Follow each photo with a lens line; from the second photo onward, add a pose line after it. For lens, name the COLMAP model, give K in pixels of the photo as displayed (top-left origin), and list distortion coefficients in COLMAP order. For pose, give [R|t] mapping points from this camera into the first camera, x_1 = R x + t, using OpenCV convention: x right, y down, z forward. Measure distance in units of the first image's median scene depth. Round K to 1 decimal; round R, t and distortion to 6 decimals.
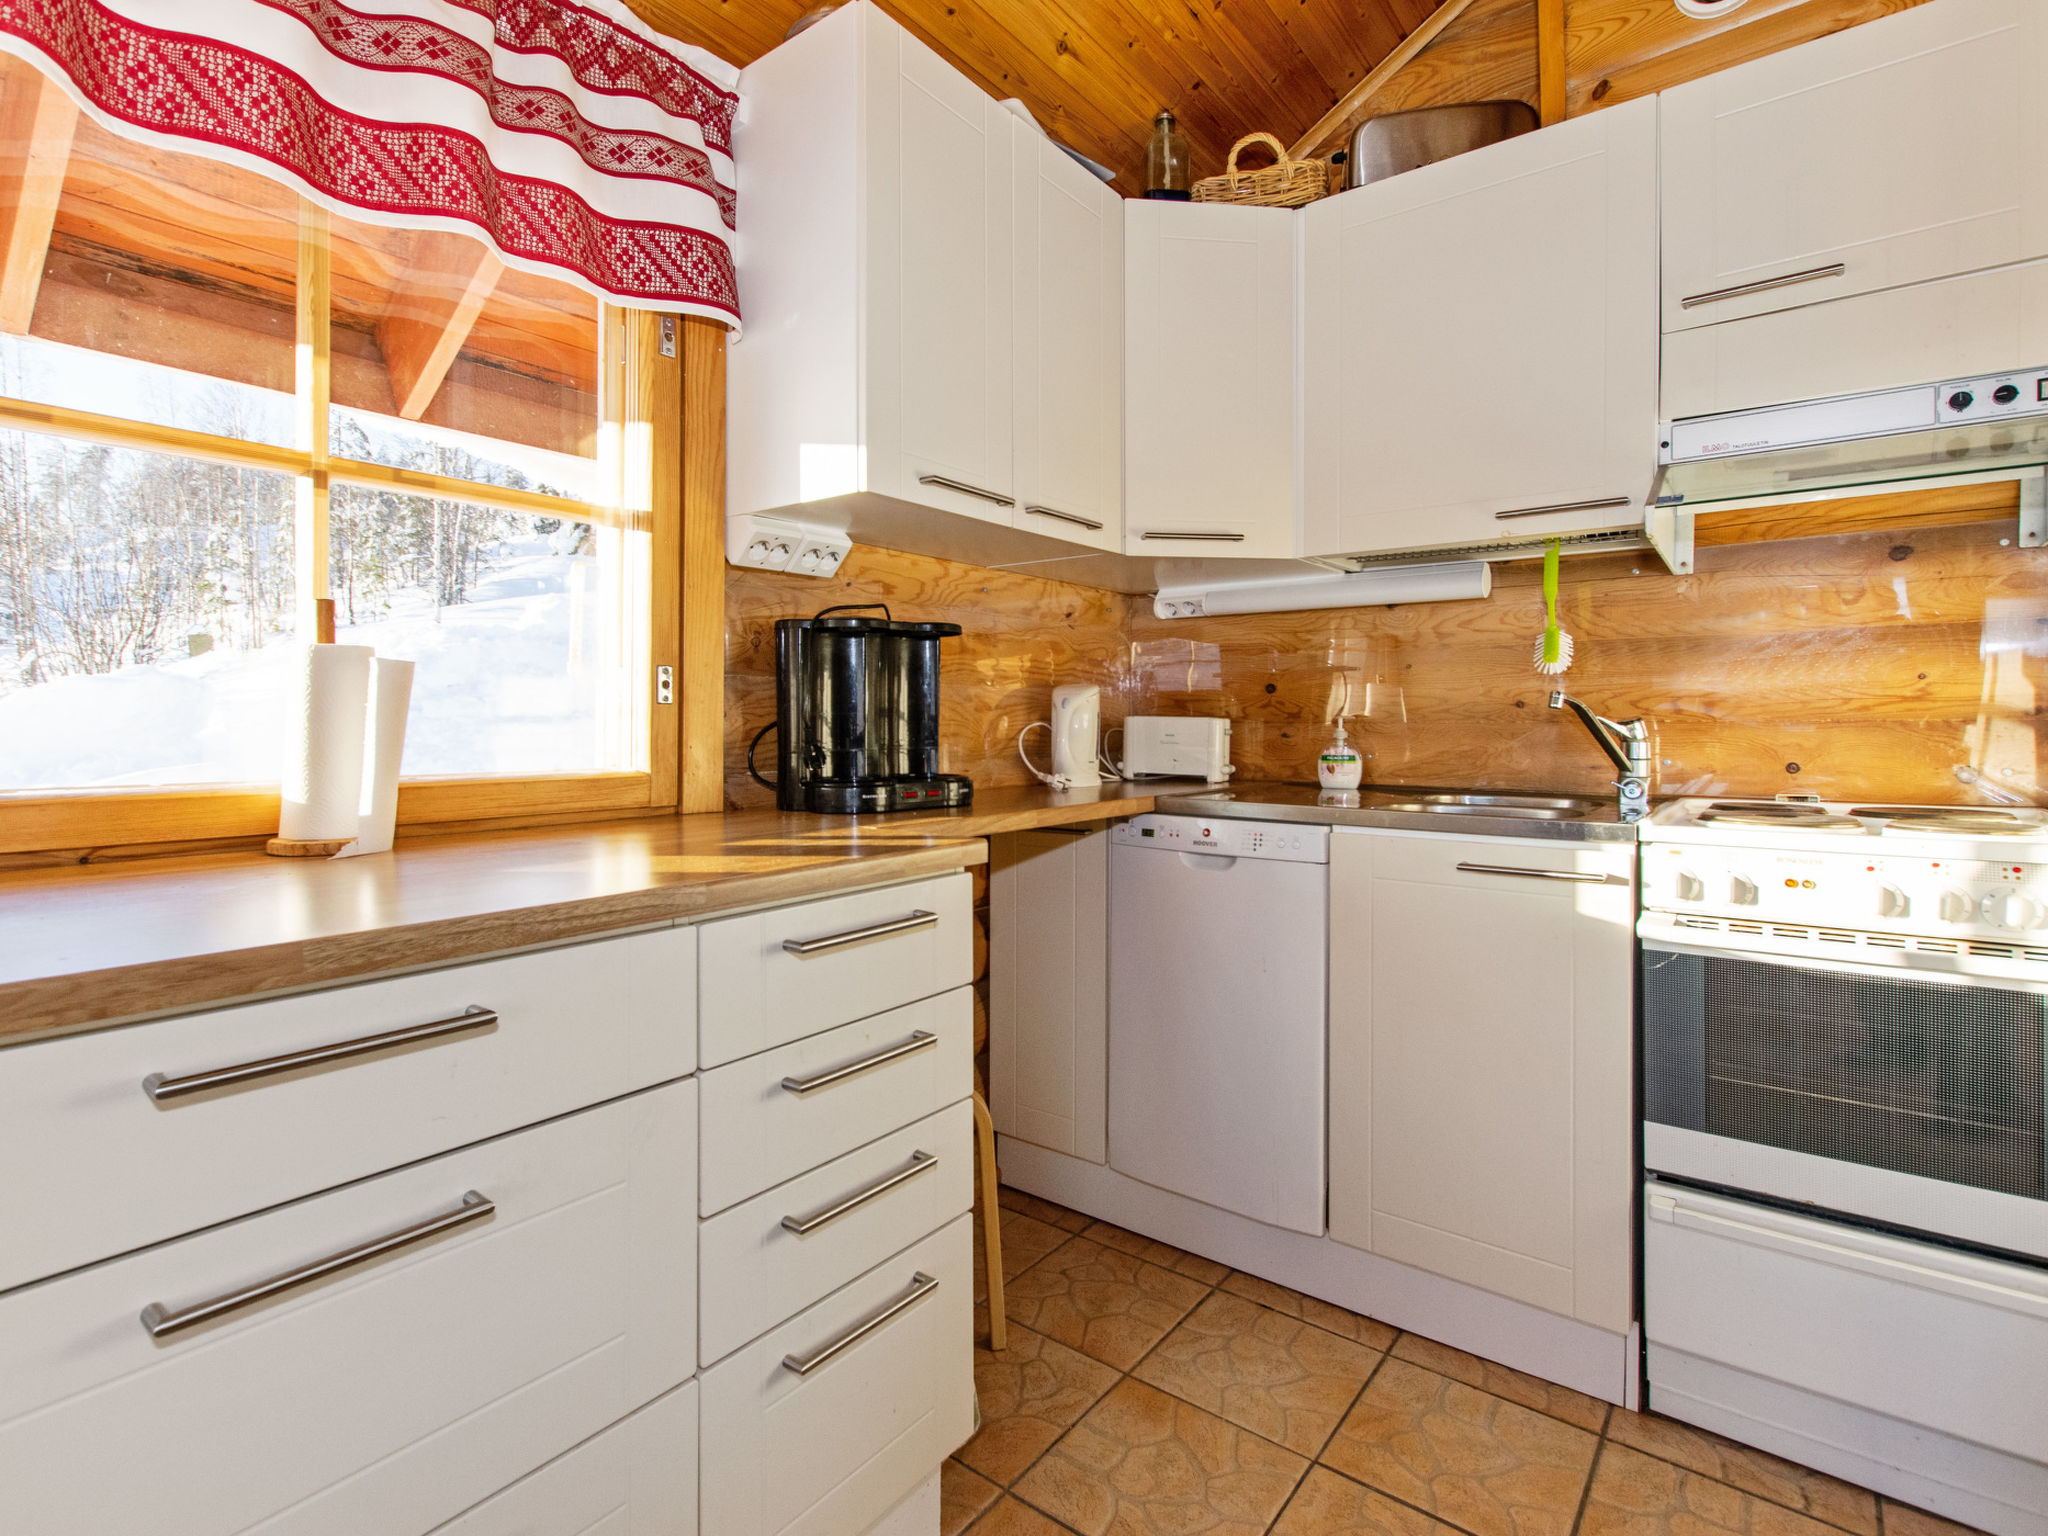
lens RADIAL K [[995.2, 0, 1029.5], [0, 995.2, 726.7], [0, 0, 1]] dist [0.007699, -0.001695]
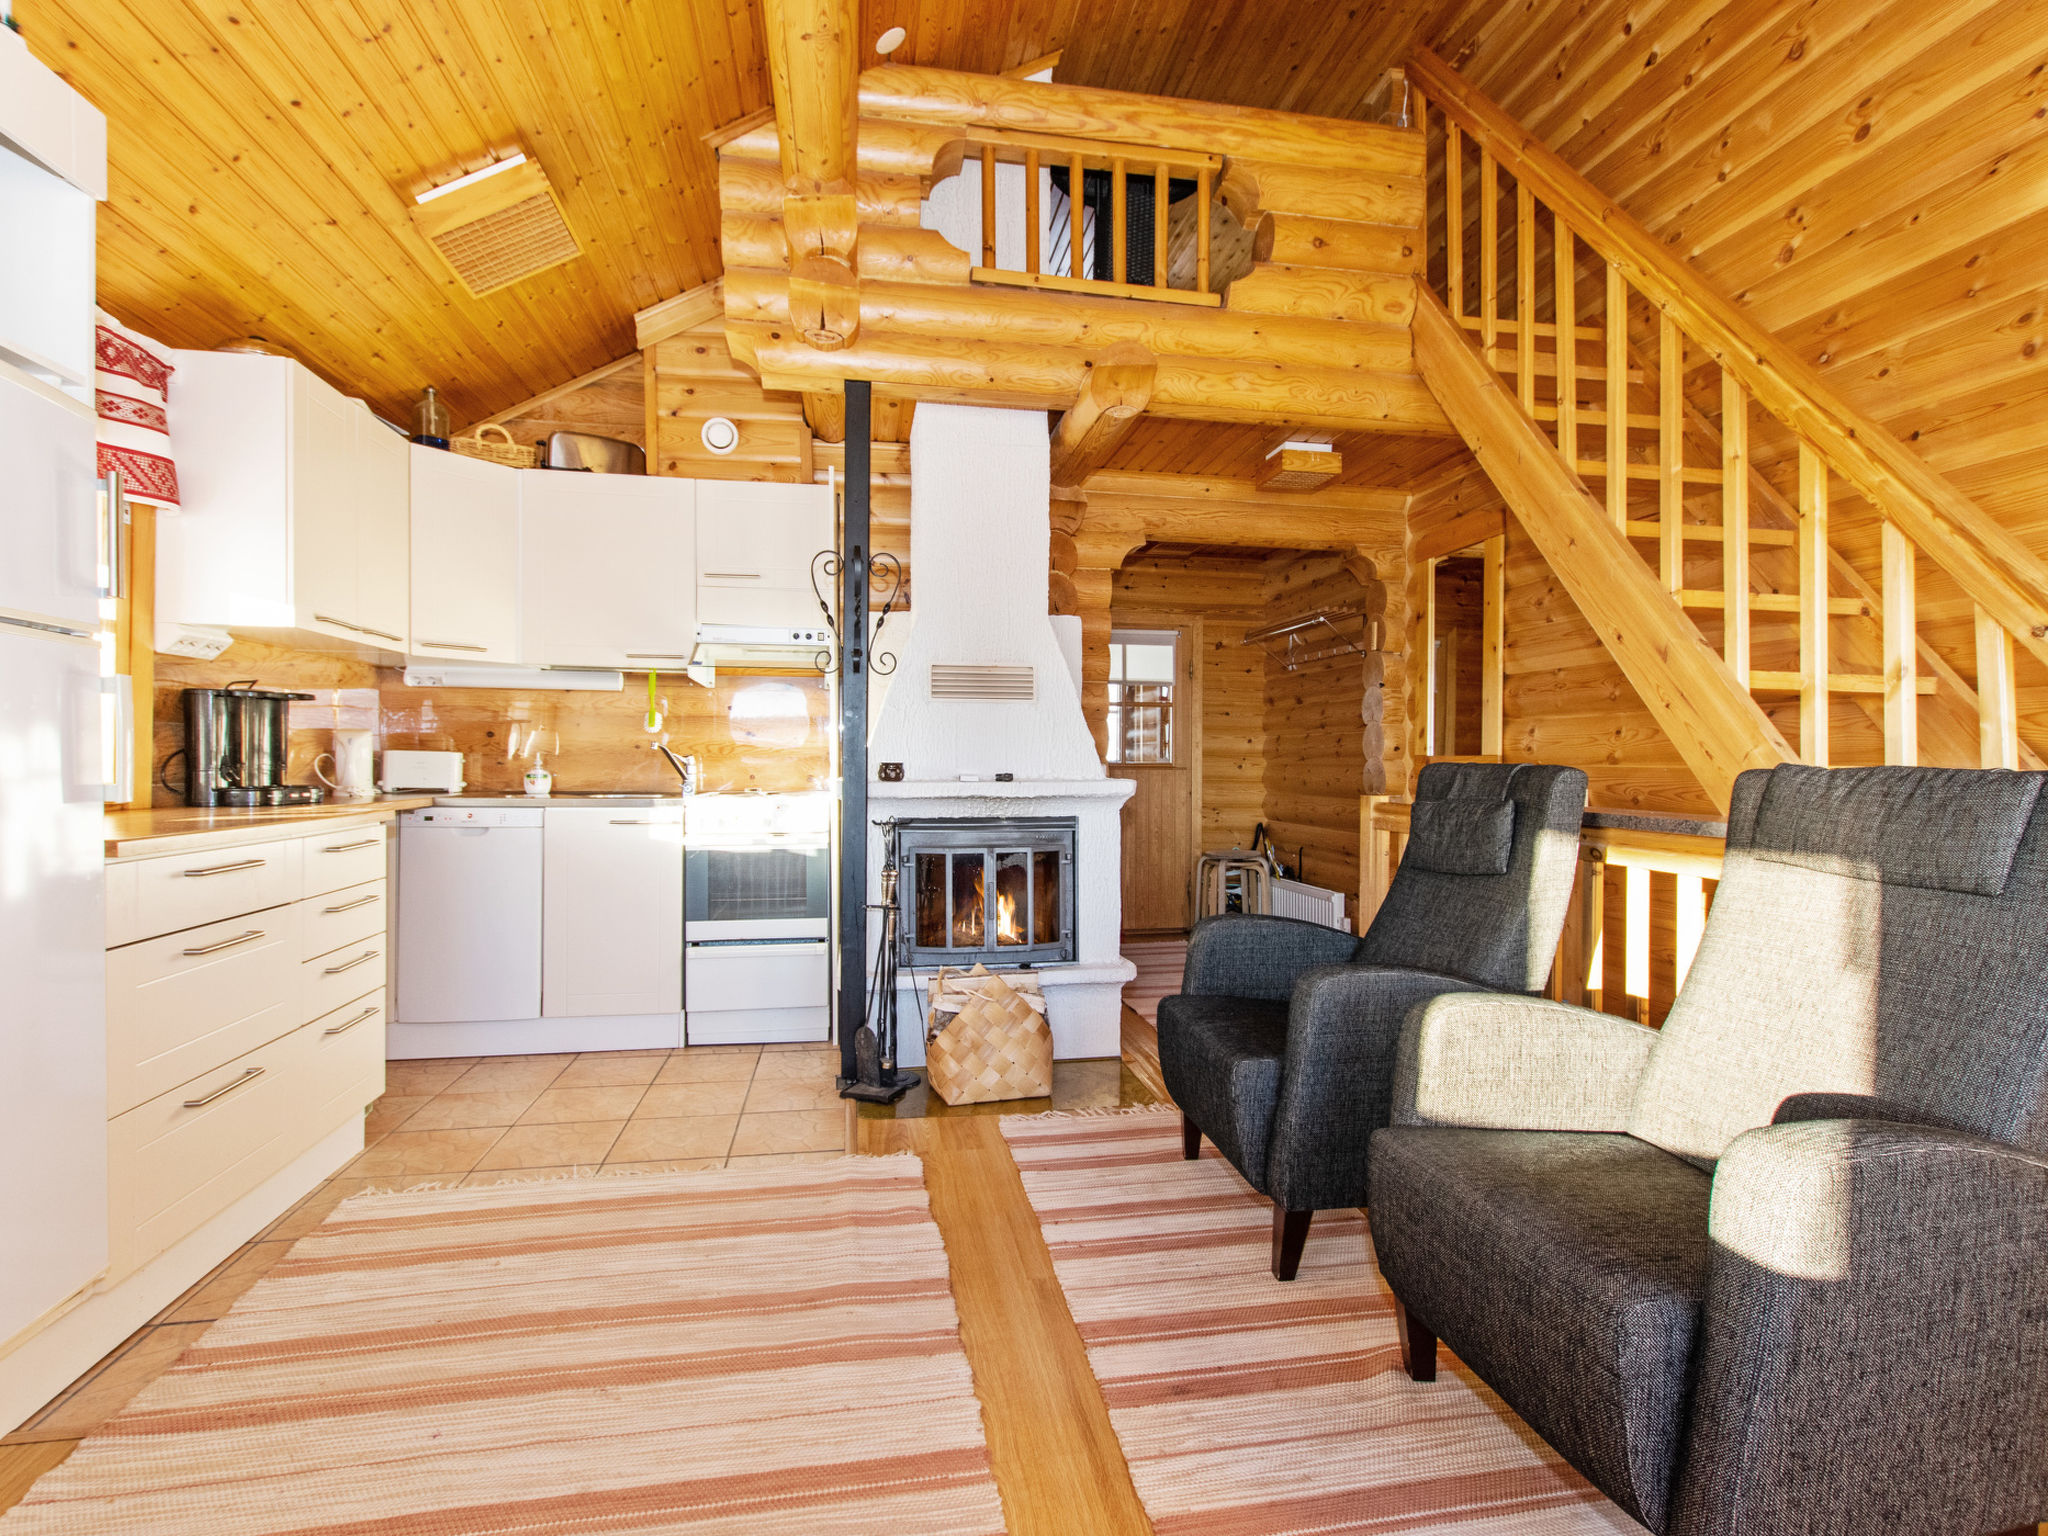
lens RADIAL K [[995.2, 0, 1025.2], [0, 995.2, 765.3], [0, 0, 1]] dist [0.007699, -0.001695]
pose [[0.675980, 0.000777, 0.736919, -0.498290], [-0.002367, 0.999997, 0.001116, 0.011024], [-0.736916, -0.002499, 0.675980, -1.013044]]
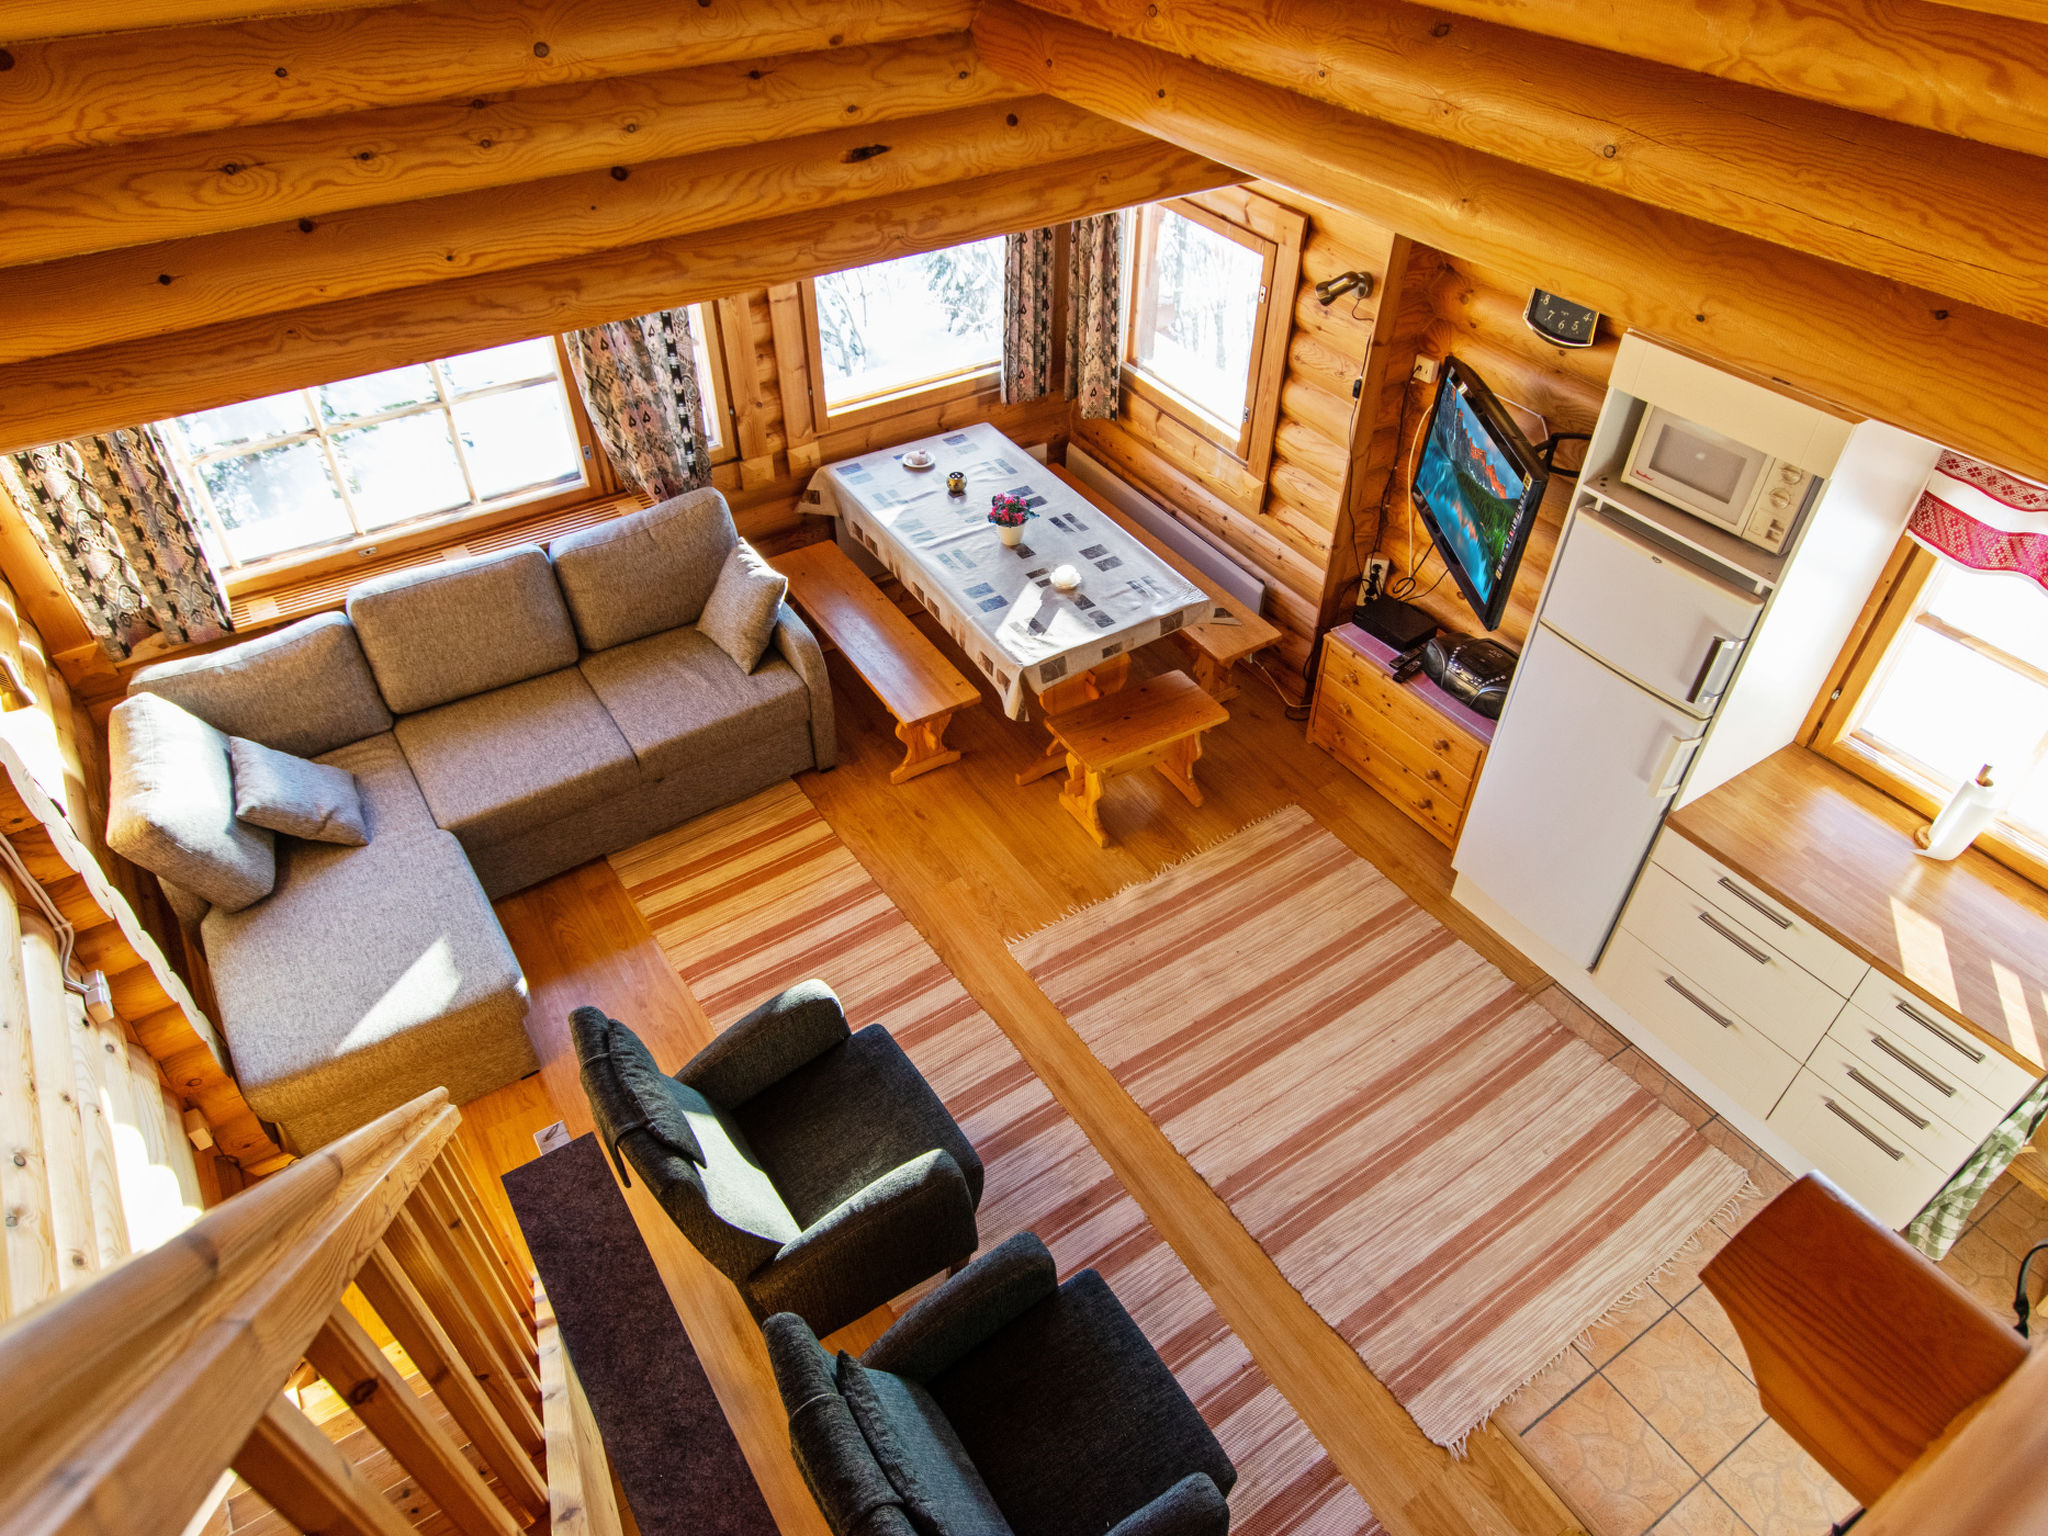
lens RADIAL K [[1262.7, 0, 1031.1], [0, 1262.7, 764.8], [0, 0, 1]] dist [0.000624, 0.000399]
pose [[-0.333956, 0.621948, -0.708275, 1.345183], [-0.021726, 0.746136, 0.665438, -1.306620], [0.942338, 0.237615, -0.235665, -0.248416]]
